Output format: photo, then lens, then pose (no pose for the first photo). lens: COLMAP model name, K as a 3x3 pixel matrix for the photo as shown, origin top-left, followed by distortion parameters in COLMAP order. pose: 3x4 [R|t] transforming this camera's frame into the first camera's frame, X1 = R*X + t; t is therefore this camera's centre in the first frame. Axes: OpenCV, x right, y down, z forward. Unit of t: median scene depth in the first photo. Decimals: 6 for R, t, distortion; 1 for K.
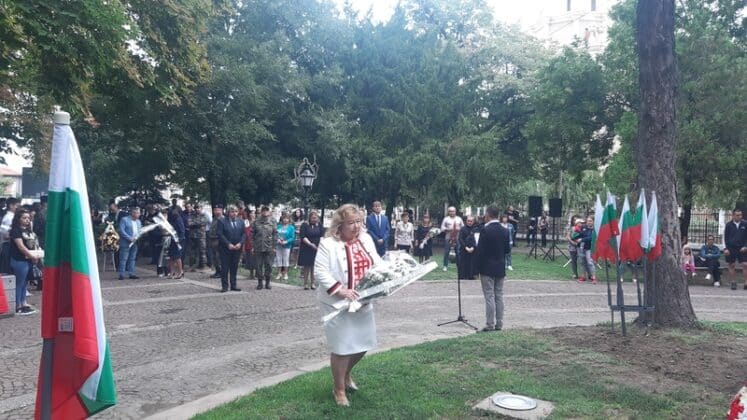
lens RADIAL K [[582.5, 0, 380.6], [0, 582.5, 218.7], [0, 0, 1]] dist [0.087801, -0.163695]
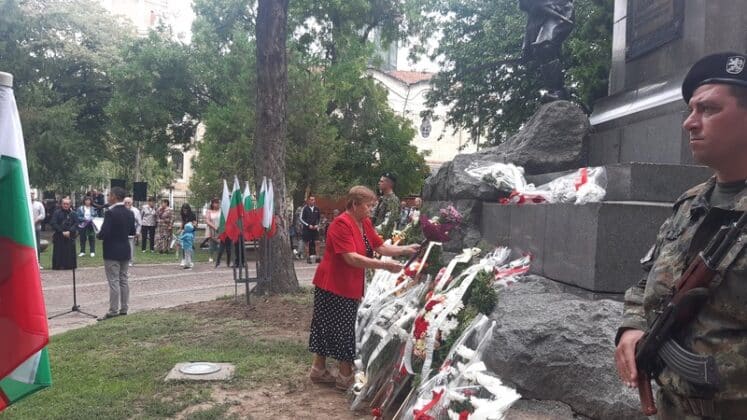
lens RADIAL K [[586.6, 0, 370.8], [0, 586.6, 213.1], [0, 0, 1]] dist [0.094612, -0.181933]
pose [[0.762160, -0.000174, 0.647389, -0.053301], [-0.010148, 0.999874, 0.012216, 0.001613], [-0.647310, -0.015880, 0.762062, -0.008653]]
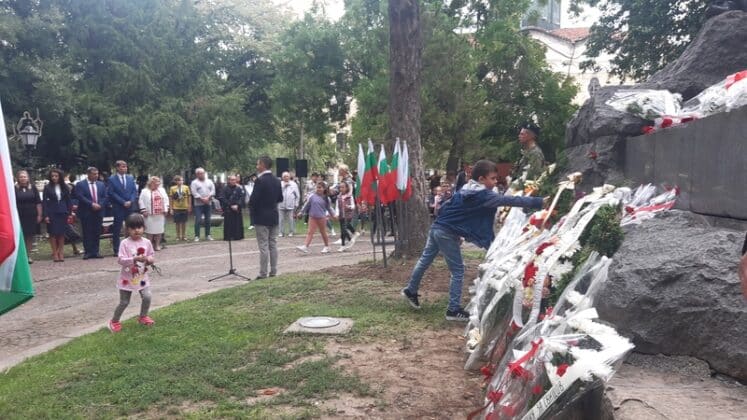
lens RADIAL K [[586.6, 0, 370.8], [0, 586.6, 213.1], [0, 0, 1]] dist [0.094612, -0.181933]
pose [[0.909617, -0.048982, 0.412549, -0.027468], [0.031169, 0.998273, 0.049802, 0.013038], [-0.414276, -0.032442, 0.909573, -0.004723]]
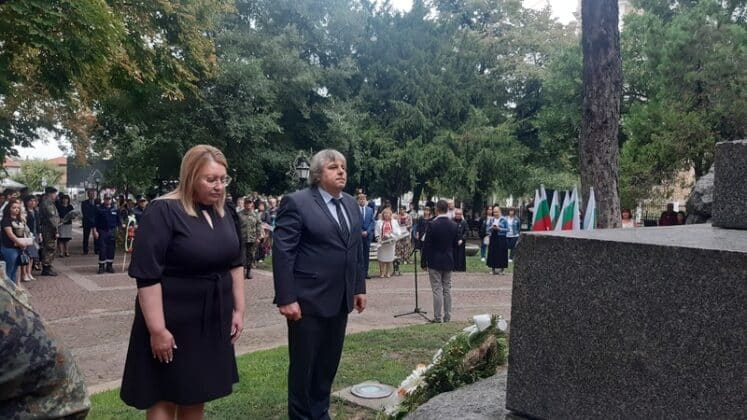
lens RADIAL K [[582.5, 0, 380.6], [0, 582.5, 218.7], [0, 0, 1]] dist [0.087801, -0.163695]
pose [[0.996552, 0.009987, -0.082372, 0.071412], [-0.008612, 0.999818, 0.017040, -0.002629], [0.082527, -0.016272, 0.996456, -0.007024]]
